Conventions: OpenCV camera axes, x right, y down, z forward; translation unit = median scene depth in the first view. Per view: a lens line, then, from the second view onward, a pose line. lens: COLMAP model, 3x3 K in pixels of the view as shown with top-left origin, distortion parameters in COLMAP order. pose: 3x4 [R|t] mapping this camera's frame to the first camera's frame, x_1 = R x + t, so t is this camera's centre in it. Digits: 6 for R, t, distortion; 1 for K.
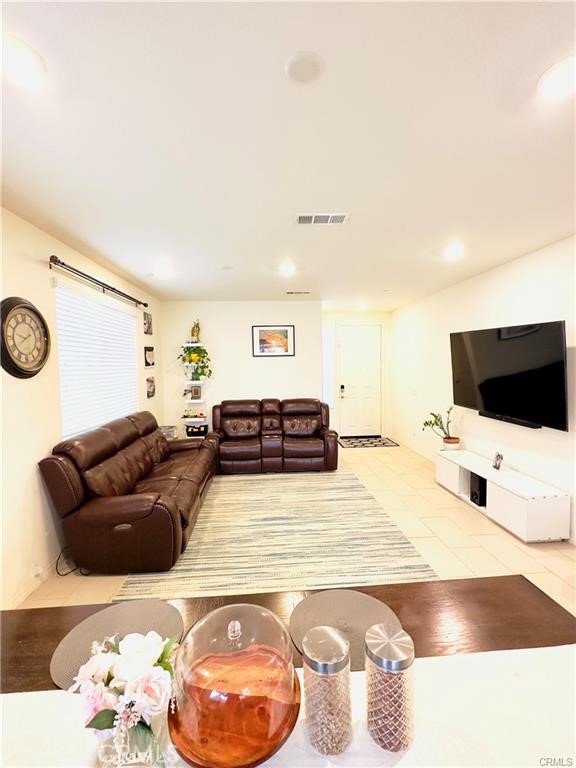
lens RADIAL K [[341.4, 0, 287.4], [0, 341.4, 380.1], [0, 0, 1]] dist [-0.003651, 0.000844]
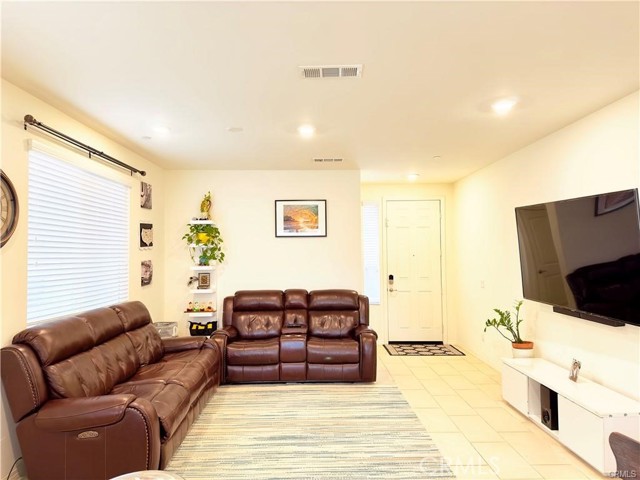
lens RADIAL K [[444.1, 0, 325.2], [0, 444.1, 237.3], [0, 0, 1]] dist [0.045848, -0.049132]
pose [[0.998636, 0.005699, -0.051904, 0.094944], [-0.010200, 0.996168, -0.086864, 0.028865], [0.051210, 0.087275, 0.994867, -0.059804]]
